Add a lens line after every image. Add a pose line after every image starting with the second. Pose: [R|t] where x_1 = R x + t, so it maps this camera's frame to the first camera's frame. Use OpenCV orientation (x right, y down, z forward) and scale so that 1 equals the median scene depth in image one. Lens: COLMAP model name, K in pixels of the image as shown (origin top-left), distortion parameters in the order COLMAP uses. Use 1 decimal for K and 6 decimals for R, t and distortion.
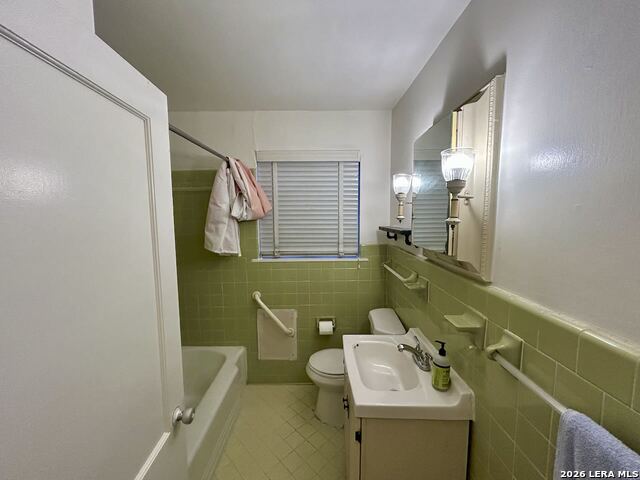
lens RADIAL K [[256.2, 0, 320.0], [0, 256.2, 240.0], [0, 0, 1]] dist [-0.000936, 0.000114]
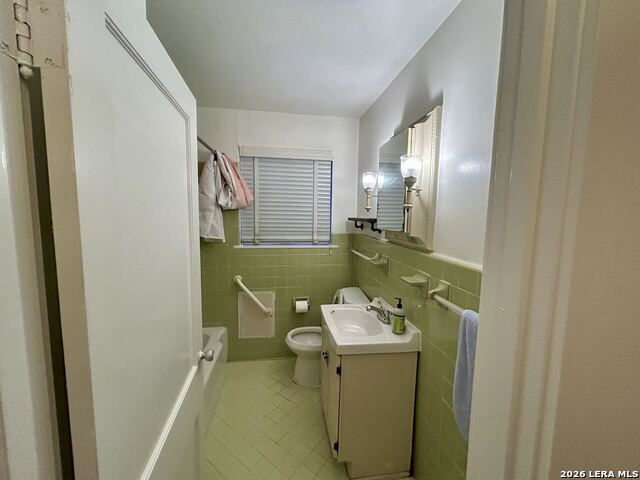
lens RADIAL K [[256.2, 0, 320.0], [0, 256.2, 240.0], [0, 0, 1]] dist [-0.000936, 0.000114]
pose [[0.988580, 0.007187, 0.150523, -0.090664], [-0.007828, 0.999963, 0.003666, 0.058802], [-0.150491, -0.004802, 0.988600, -0.171290]]
